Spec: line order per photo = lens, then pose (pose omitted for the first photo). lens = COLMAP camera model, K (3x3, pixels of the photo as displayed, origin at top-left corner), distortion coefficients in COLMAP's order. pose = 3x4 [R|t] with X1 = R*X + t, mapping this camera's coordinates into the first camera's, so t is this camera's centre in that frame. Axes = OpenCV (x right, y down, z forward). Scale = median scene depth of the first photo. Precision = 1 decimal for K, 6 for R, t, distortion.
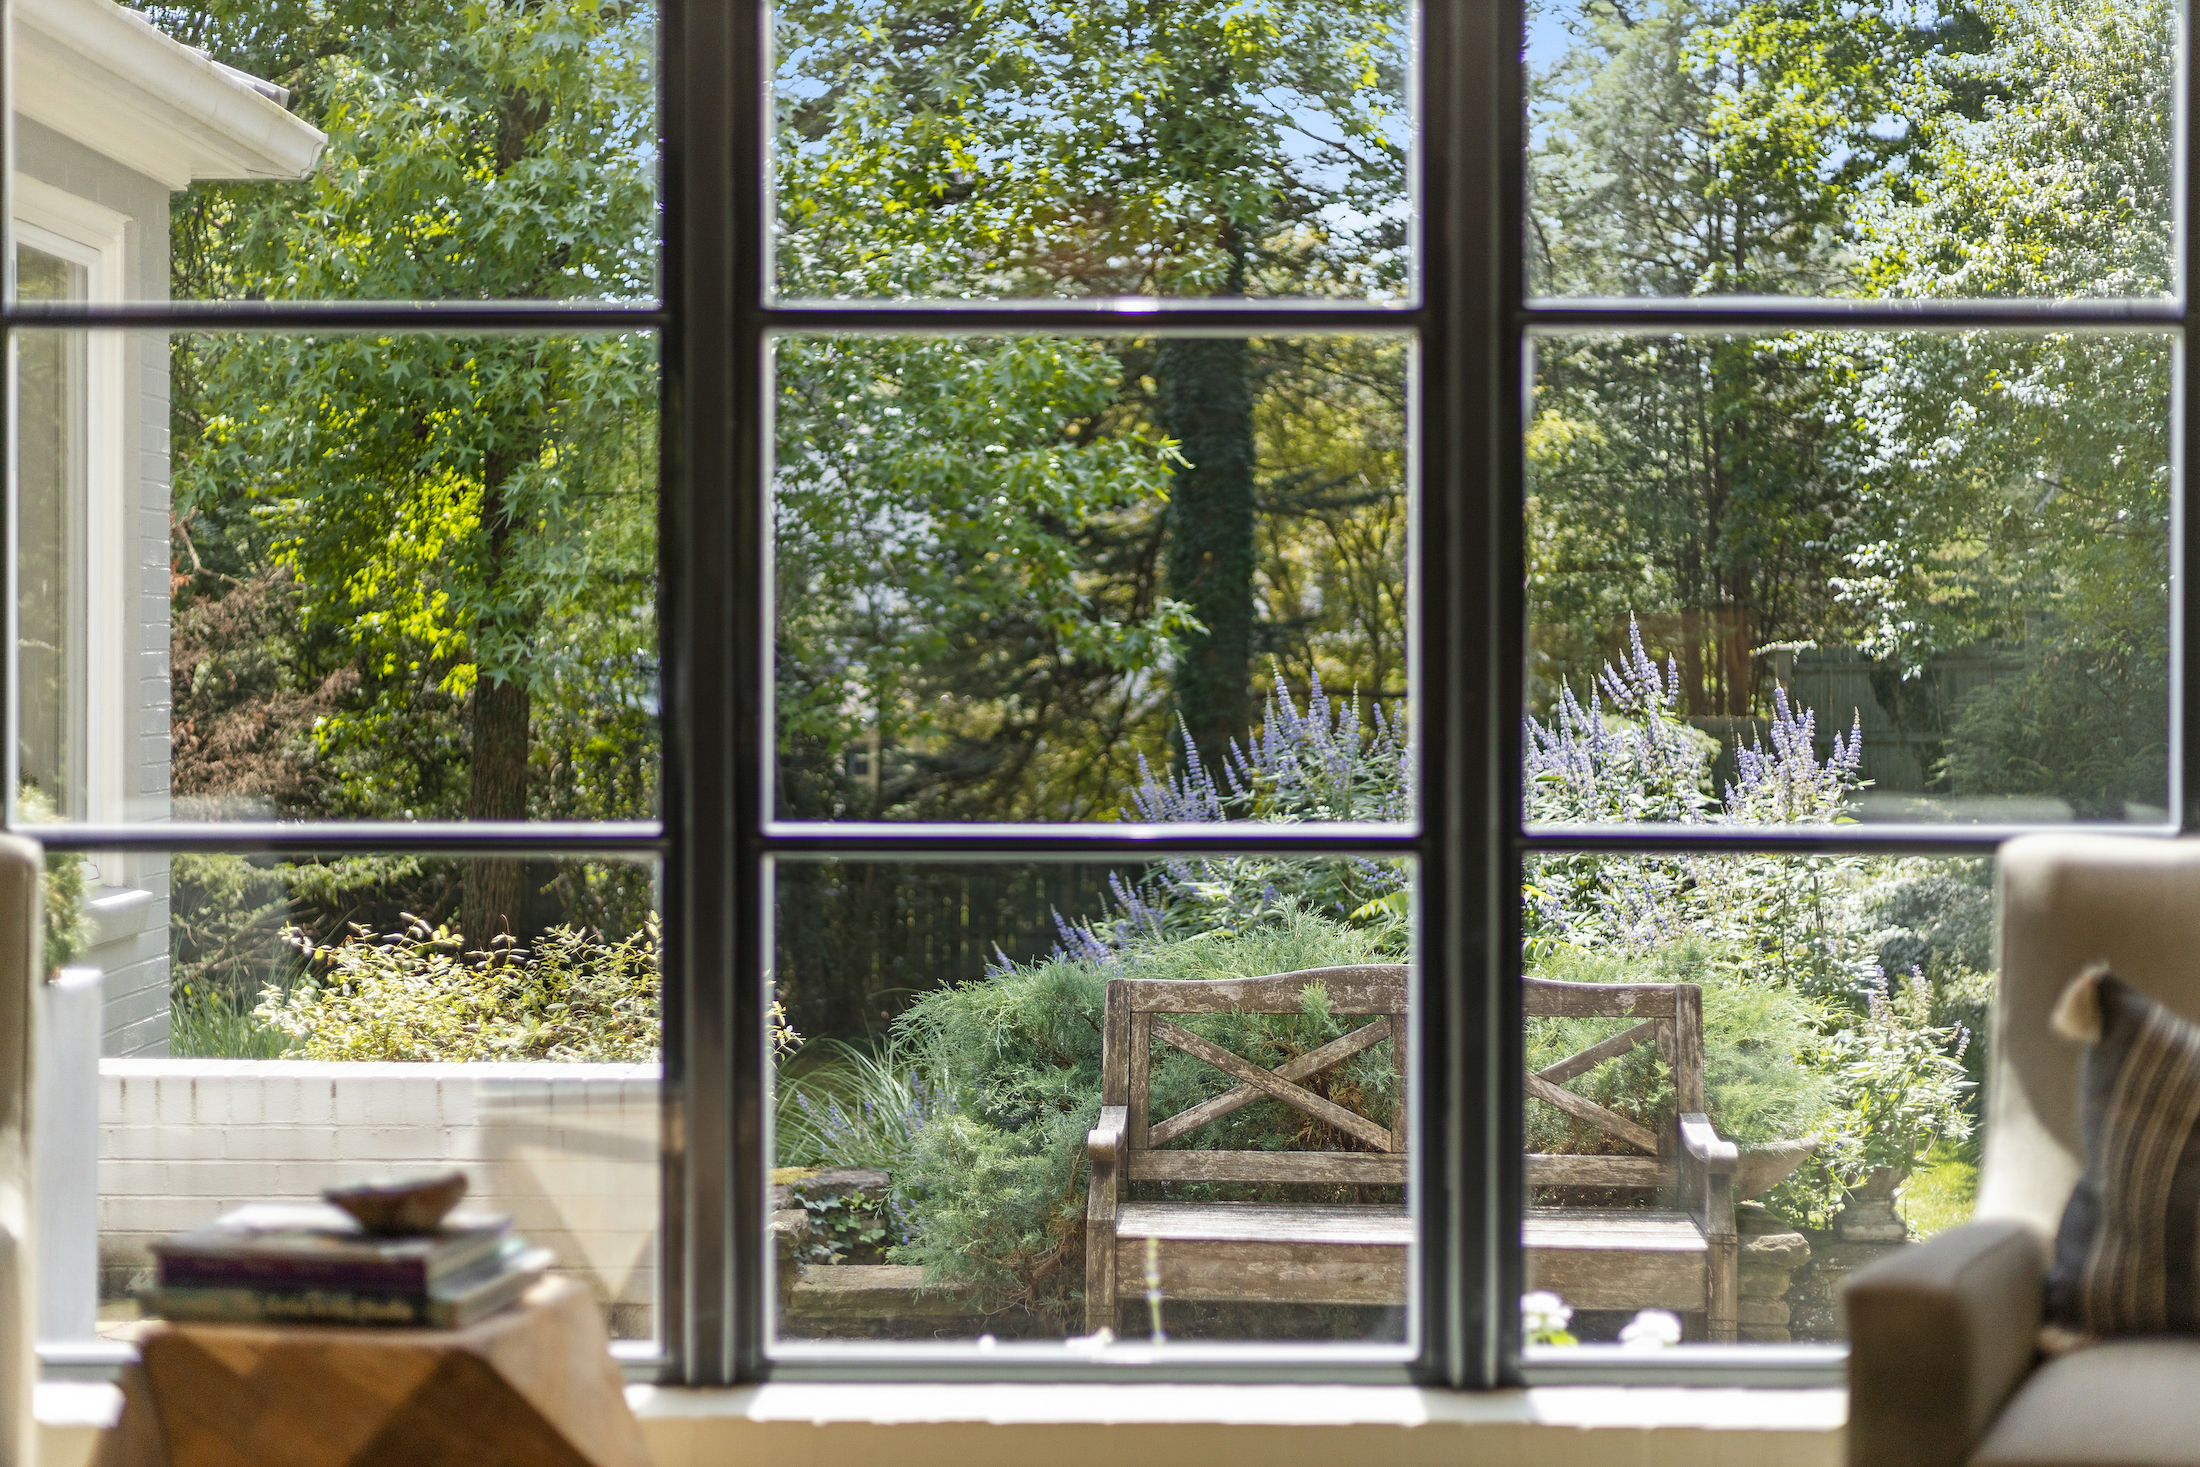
lens RADIAL K [[3165.5, 0, 1105.8], [0, 3165.5, 639.1], [0, 0, 1]] dist [0.005445, 0.017887]
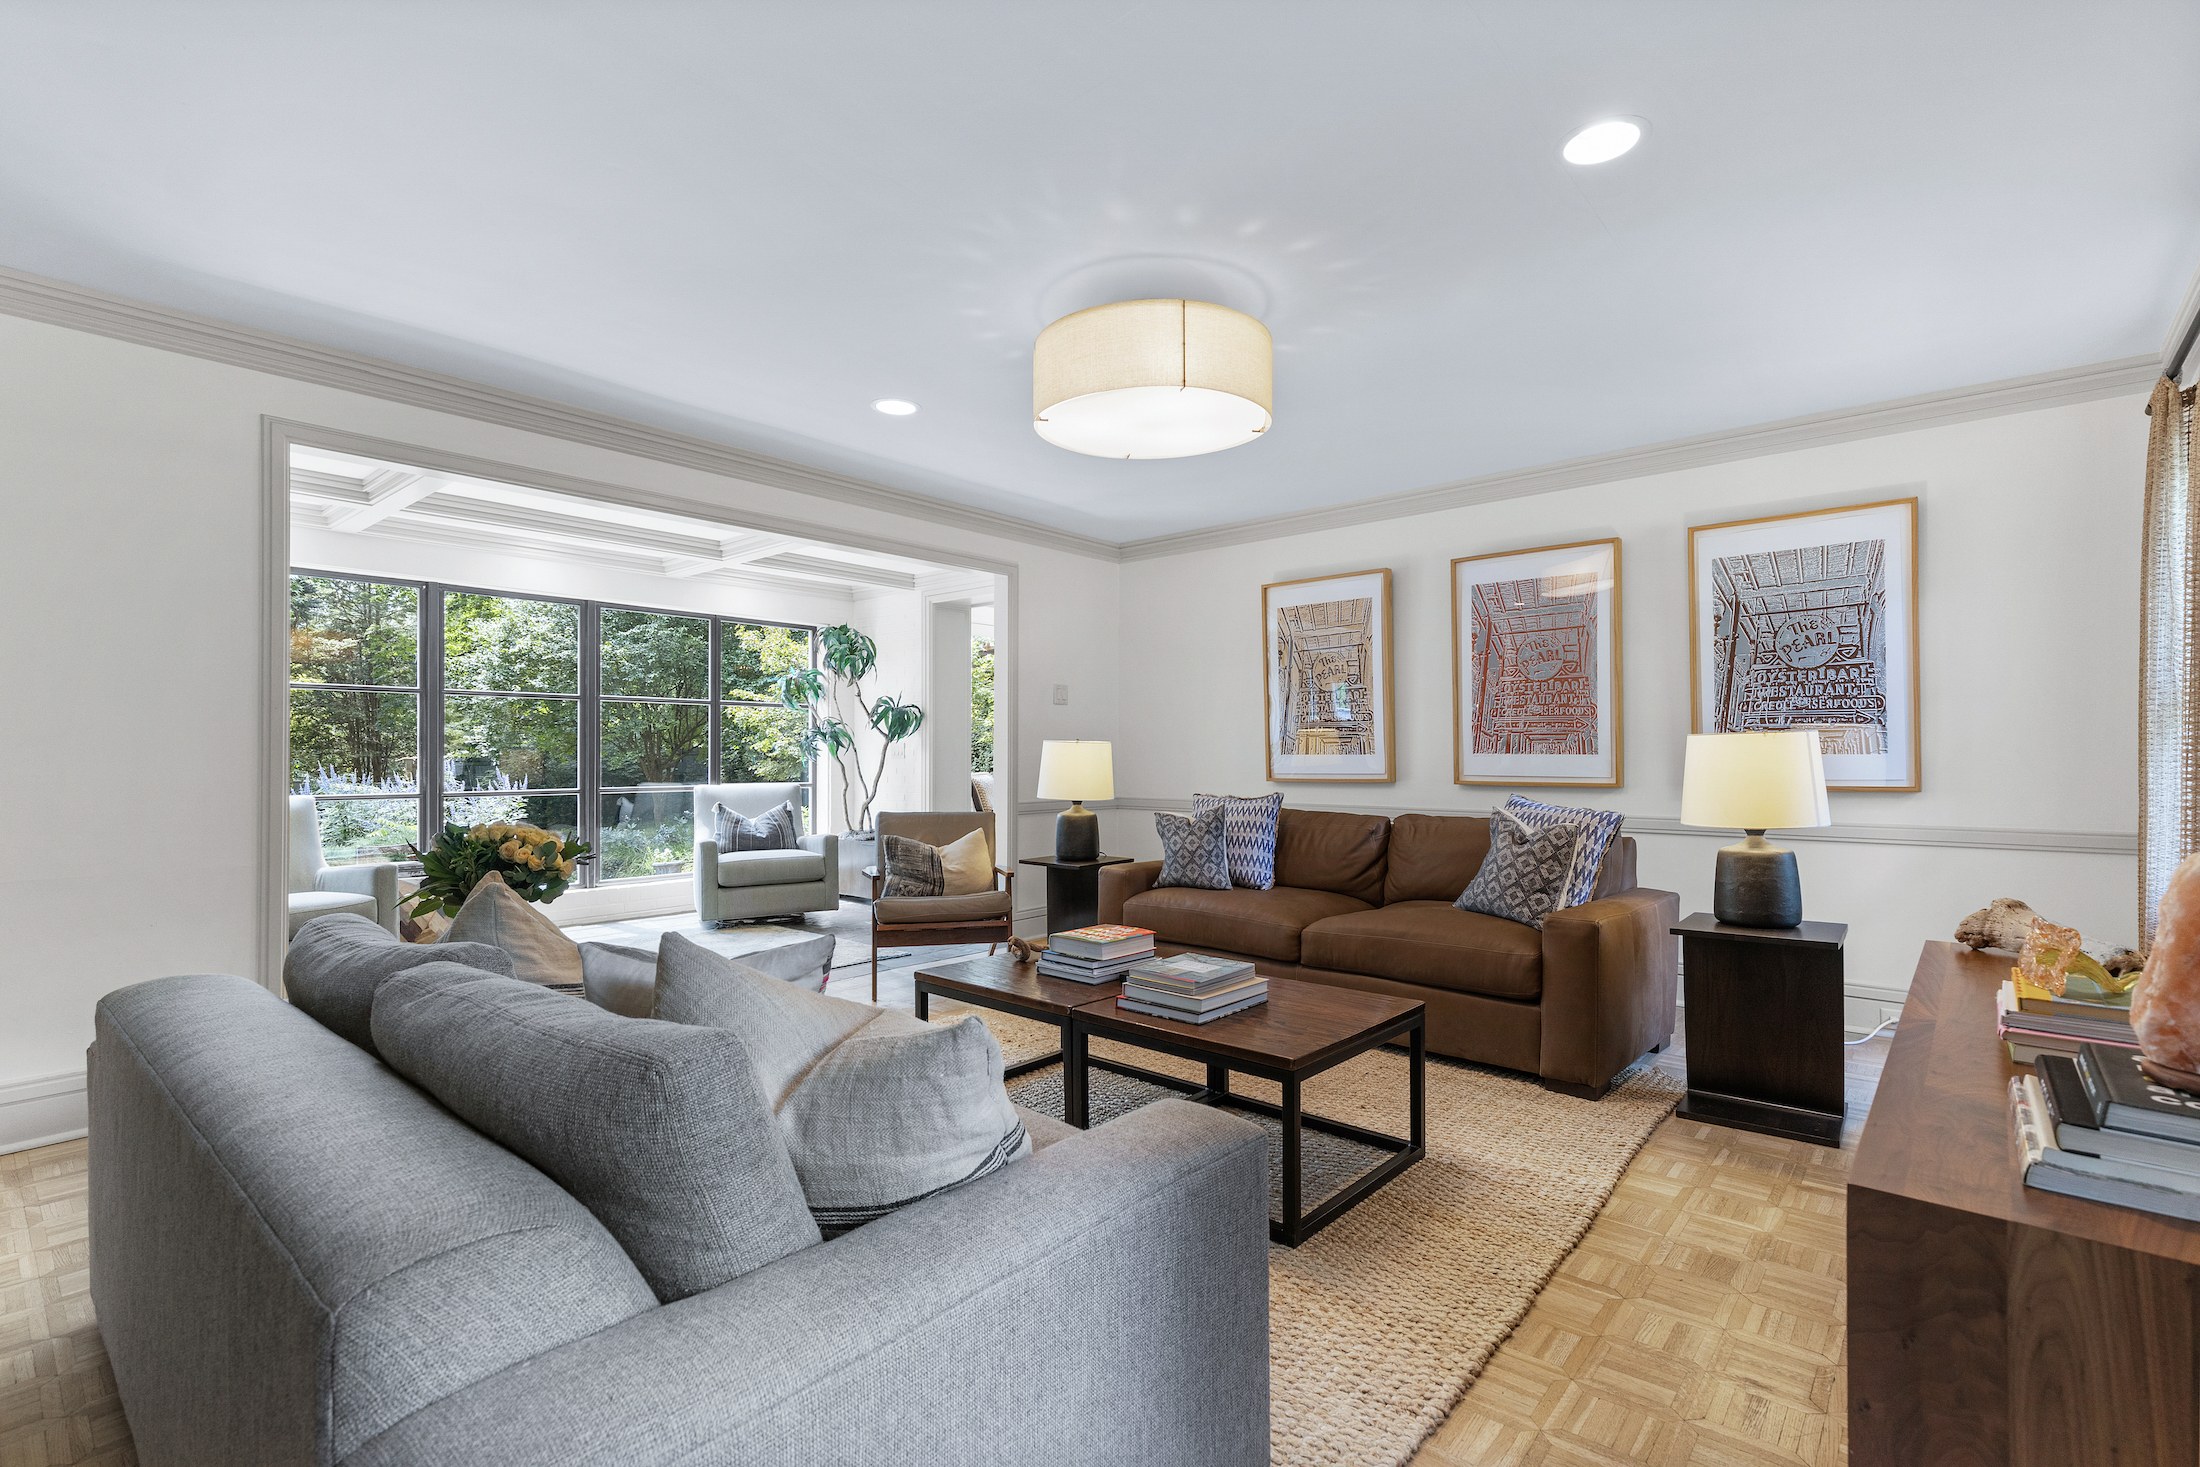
lens RADIAL K [[1008.5, 0, 1104.6], [0, 1008.5, 726.8], [0, 0, 1]] dist [0.004263, -0.000126]
pose [[0.650173, 0.016155, 0.759614, -0.136630], [0.004540, 0.999673, -0.025147, -0.000376], [-0.759772, 0.019798, 0.649888, -0.178609]]
